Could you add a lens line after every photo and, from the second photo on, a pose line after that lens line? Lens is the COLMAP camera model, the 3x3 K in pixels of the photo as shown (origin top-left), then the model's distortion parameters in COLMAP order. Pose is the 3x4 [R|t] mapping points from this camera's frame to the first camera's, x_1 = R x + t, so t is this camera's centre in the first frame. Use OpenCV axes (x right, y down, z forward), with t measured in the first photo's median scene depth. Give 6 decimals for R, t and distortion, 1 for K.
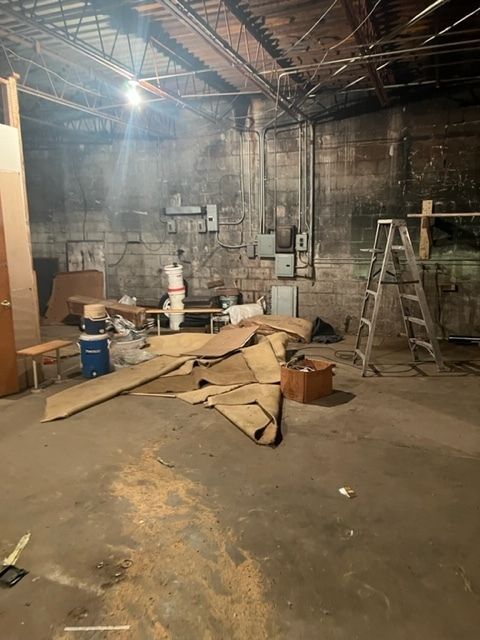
lens RADIAL K [[481.1, 0, 242.5], [0, 481.1, 314.1], [0, 0, 1]] dist [0.041732, -0.039624]
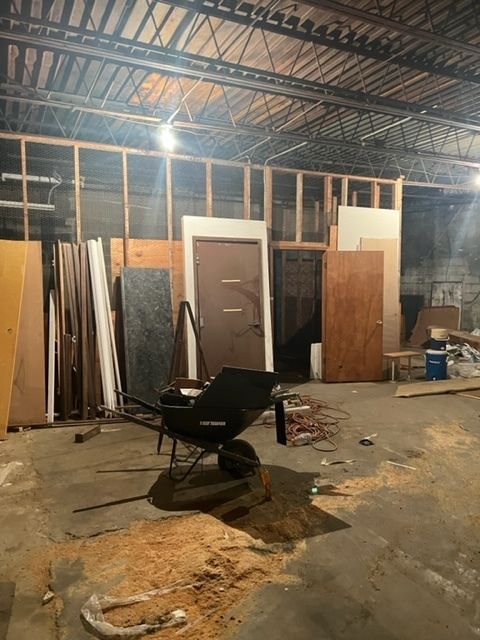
lens RADIAL K [[481.1, 0, 242.4], [0, 481.1, 319.3], [0, 0, 1]] dist [0.041732, -0.039624]
pose [[0.734662, 0.064775, -0.675334, 0.210790], [-0.110295, 0.993592, -0.024683, 0.048875], [0.669408, 0.092620, 0.737099, -0.395897]]
